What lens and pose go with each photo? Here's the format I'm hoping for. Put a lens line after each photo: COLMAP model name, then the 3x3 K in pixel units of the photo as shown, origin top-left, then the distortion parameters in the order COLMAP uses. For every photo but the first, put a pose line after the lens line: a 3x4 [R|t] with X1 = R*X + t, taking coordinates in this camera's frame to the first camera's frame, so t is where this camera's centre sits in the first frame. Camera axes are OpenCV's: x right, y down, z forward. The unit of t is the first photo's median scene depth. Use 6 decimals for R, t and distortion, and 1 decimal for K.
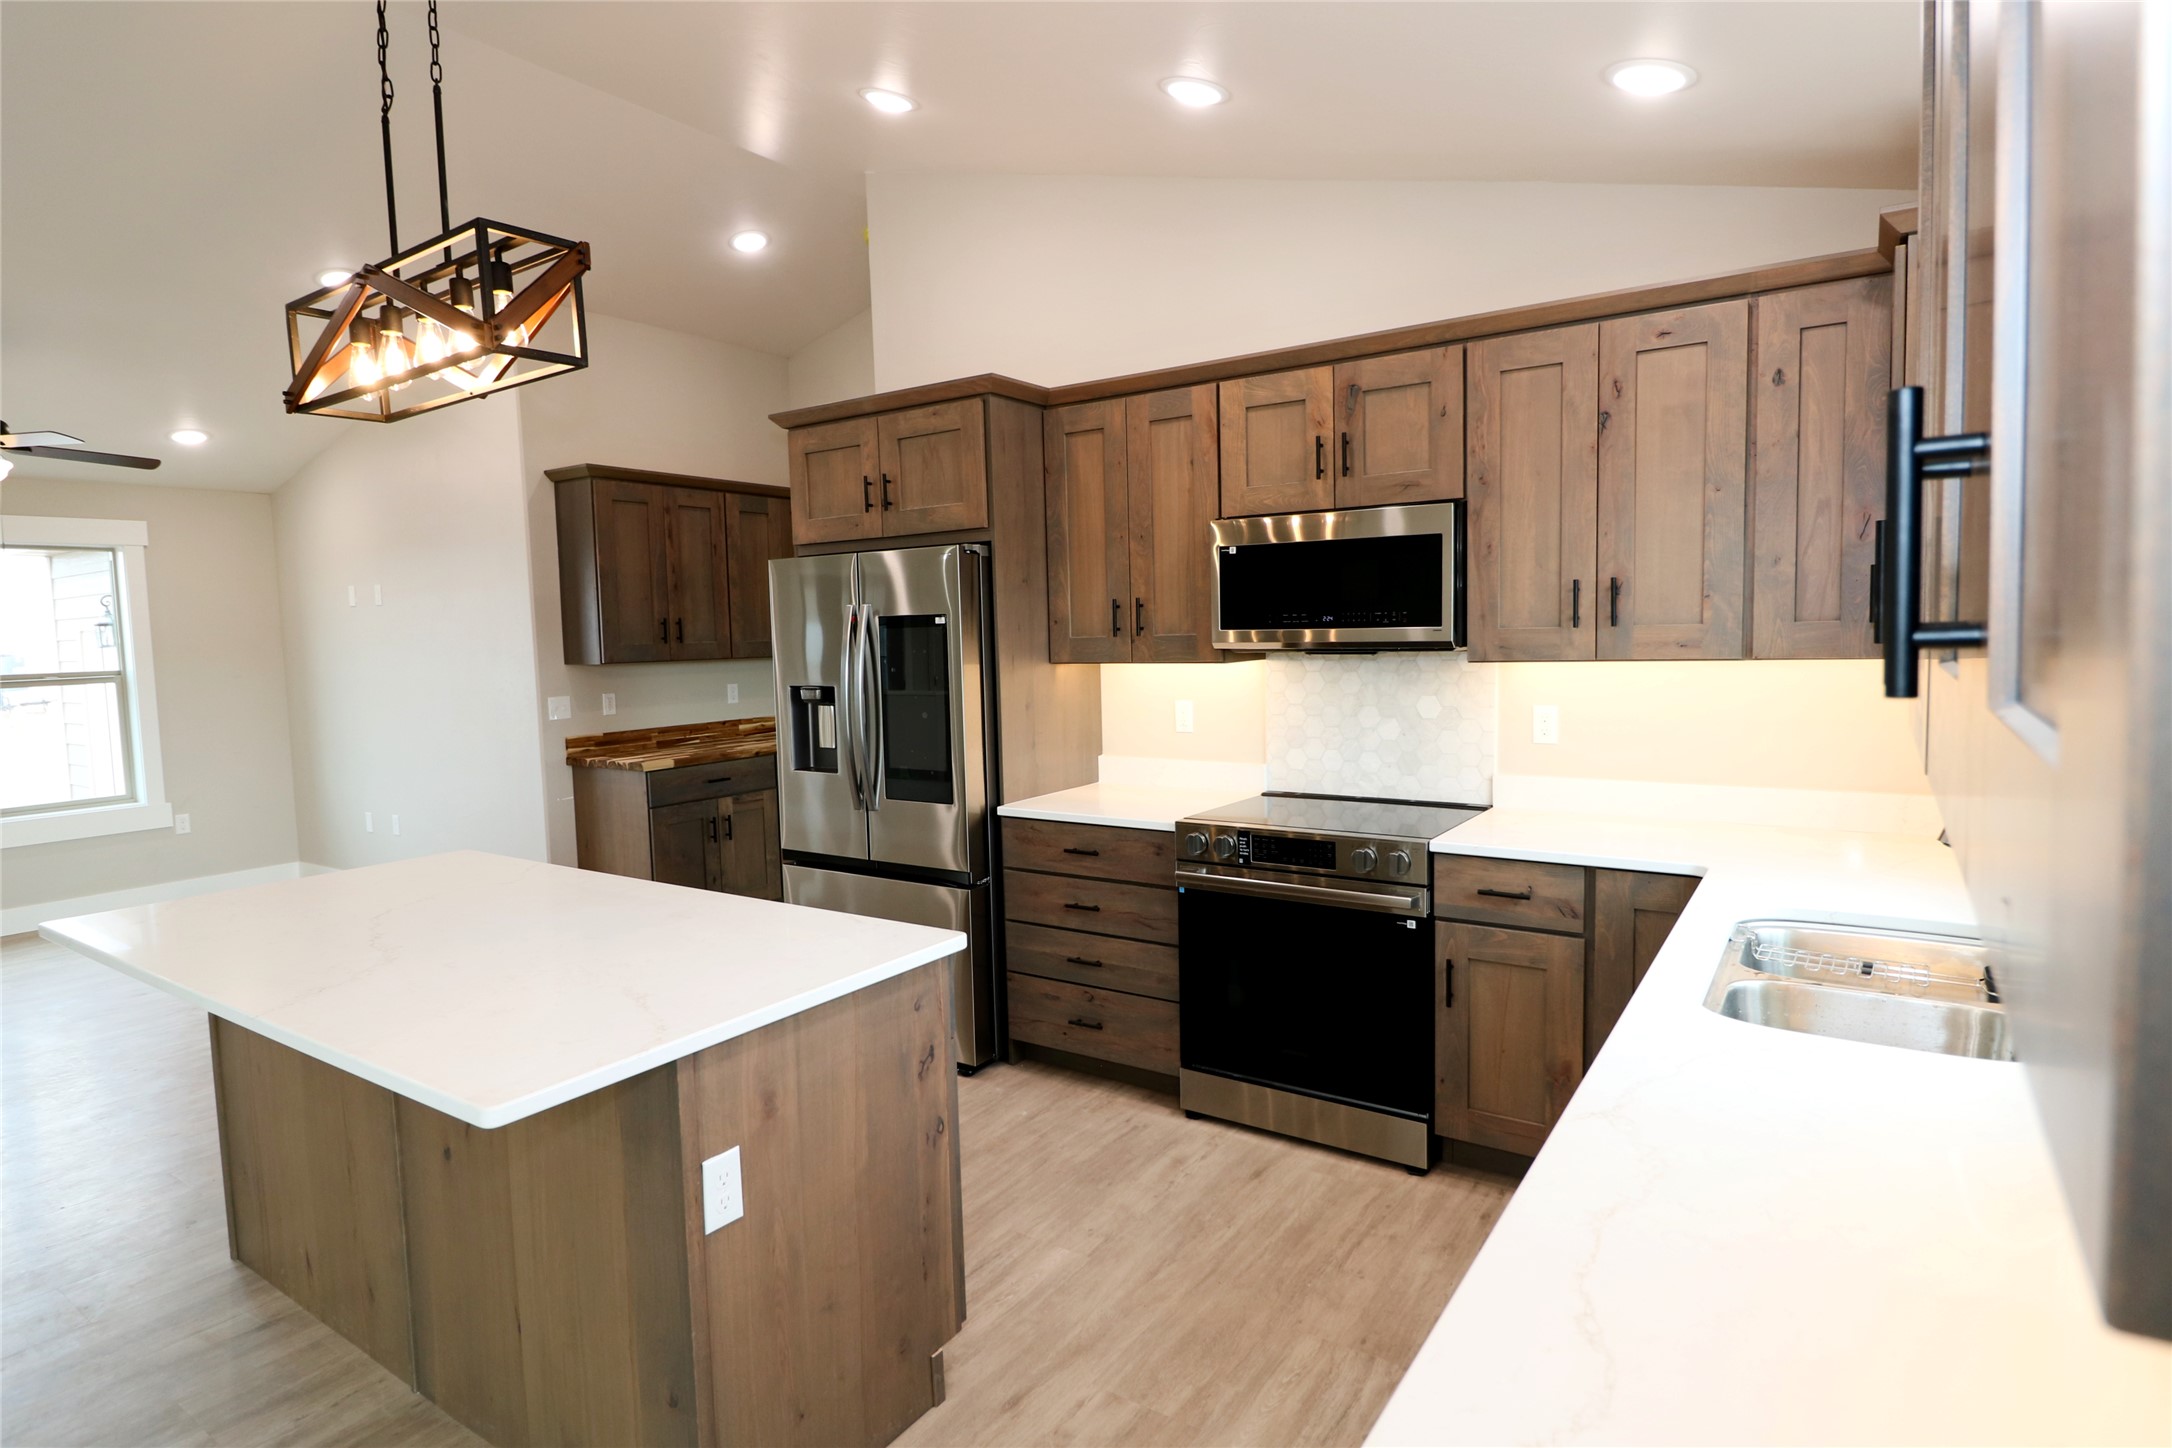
lens RADIAL K [[1140.4, 0, 1076.6], [0, 1140.4, 715.6], [0, 0, 1]] dist [0.003089, -0.011963]
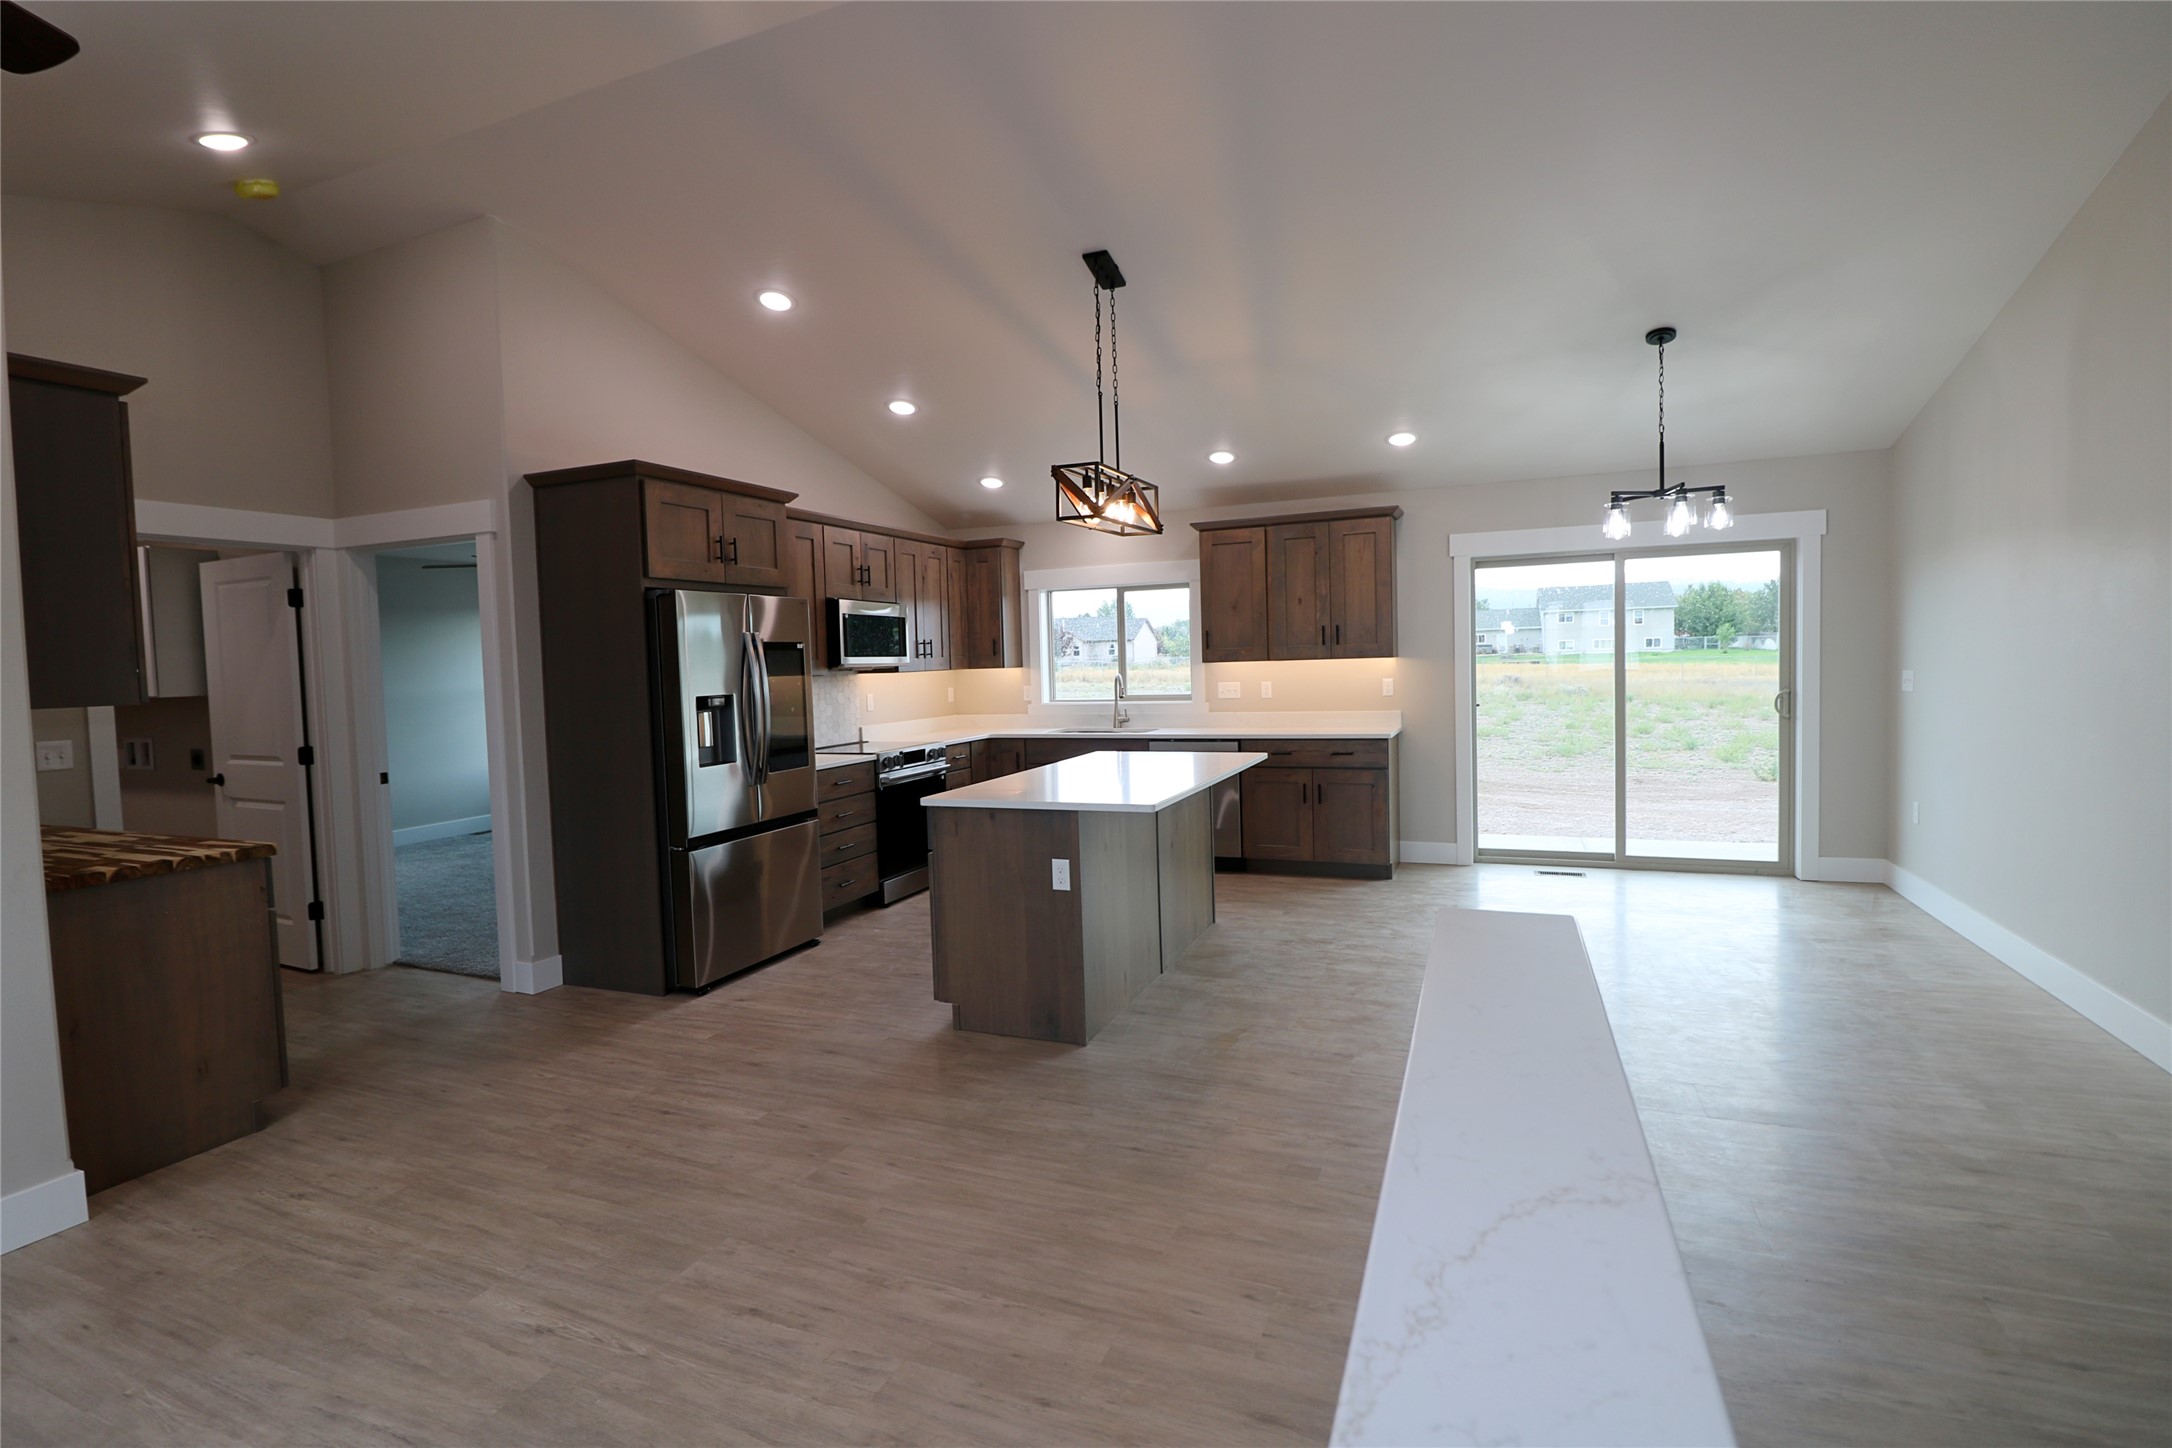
lens RADIAL K [[1028.3, 0, 1075.2], [0, 1028.3, 713.0], [0, 0, 1]] dist [0.001073, -0.015789]
pose [[-0.198932, -0.020462, 0.979800, -1.522147], [0.110942, 0.992885, 0.043261, -0.012993], [-0.973714, 0.117307, -0.195246, 0.906631]]
